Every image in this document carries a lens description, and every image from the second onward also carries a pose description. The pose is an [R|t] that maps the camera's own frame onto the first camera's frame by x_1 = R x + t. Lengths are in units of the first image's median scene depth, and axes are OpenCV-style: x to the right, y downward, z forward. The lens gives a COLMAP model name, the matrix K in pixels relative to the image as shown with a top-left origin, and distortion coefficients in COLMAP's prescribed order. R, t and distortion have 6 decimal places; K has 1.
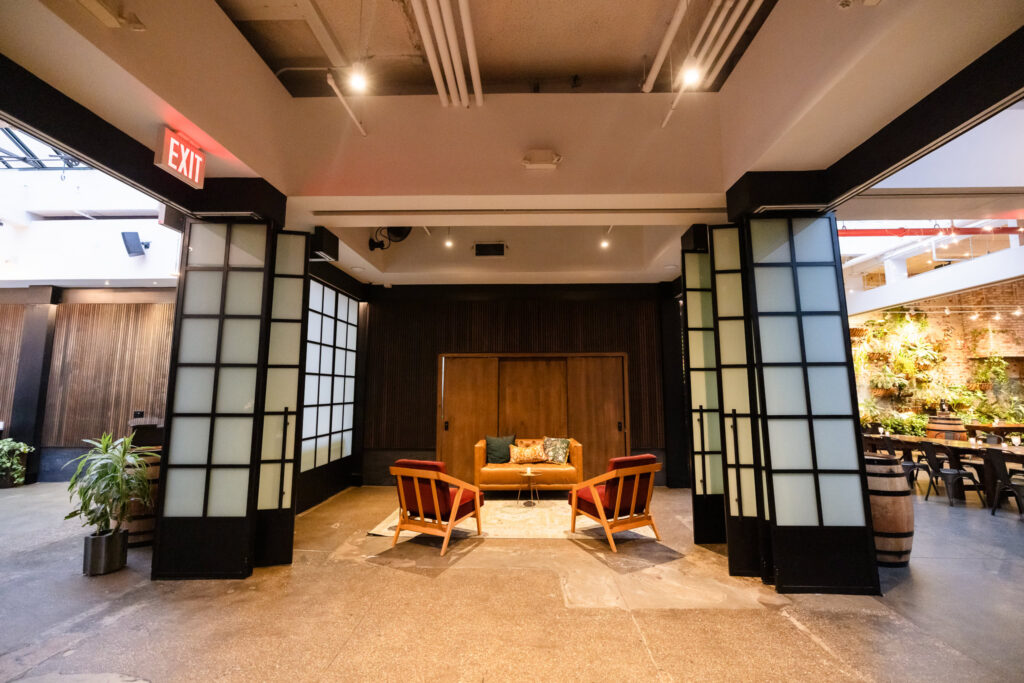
lens RADIAL K [[436.2, 0, 513.7], [0, 436.2, 337.0], [0, 0, 1]] dist [-0.002135, 0.000239]
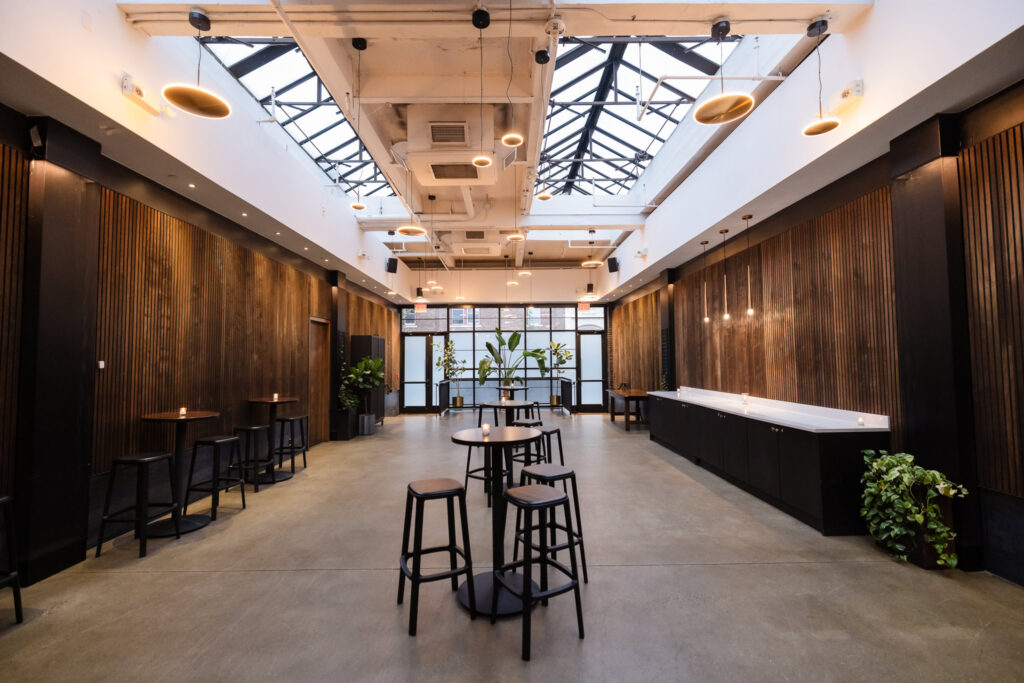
lens RADIAL K [[436.2, 0, 509.1], [0, 436.2, 338.1], [0, 0, 1]] dist [-0.002135, 0.000239]
pose [[0.031927, -0.048495, -0.998313, -0.696985], [0.123998, 0.991298, -0.044189, 0.074003], [0.991769, -0.122378, 0.037663, 0.569554]]
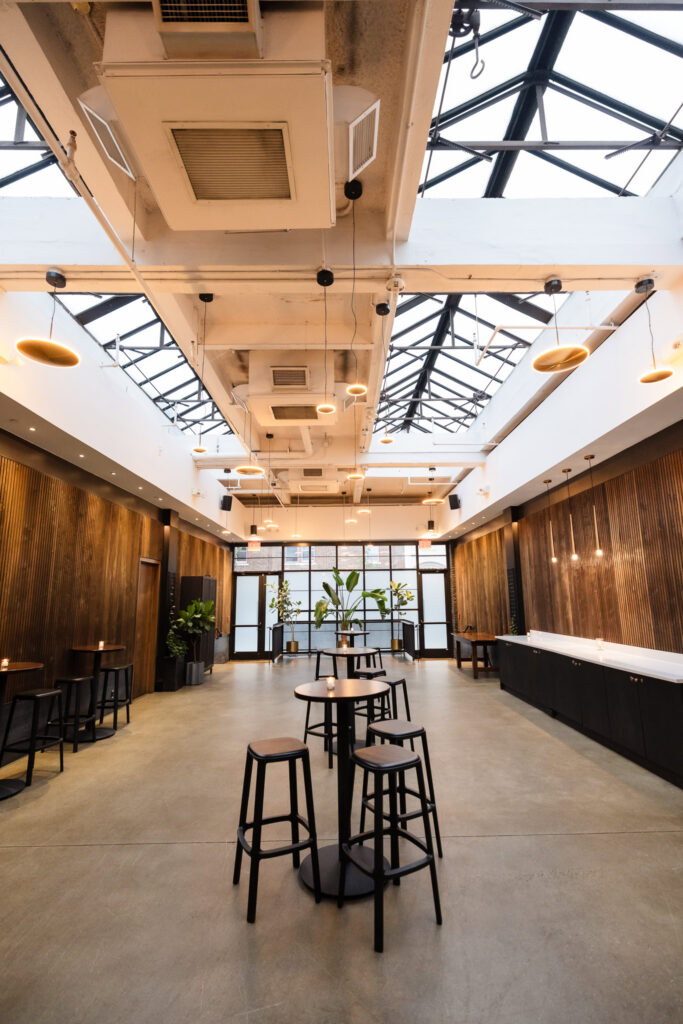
lens RADIAL K [[458.2, 0, 349.0], [0, 458.2, 520.8], [0, 0, 1]] dist [-0.002393, -0.000279]
pose [[0.038457, -0.168720, -0.984914, -0.684282], [0.127669, 0.978395, -0.162618, 0.065177], [0.991071, -0.119489, 0.059166, 0.562280]]
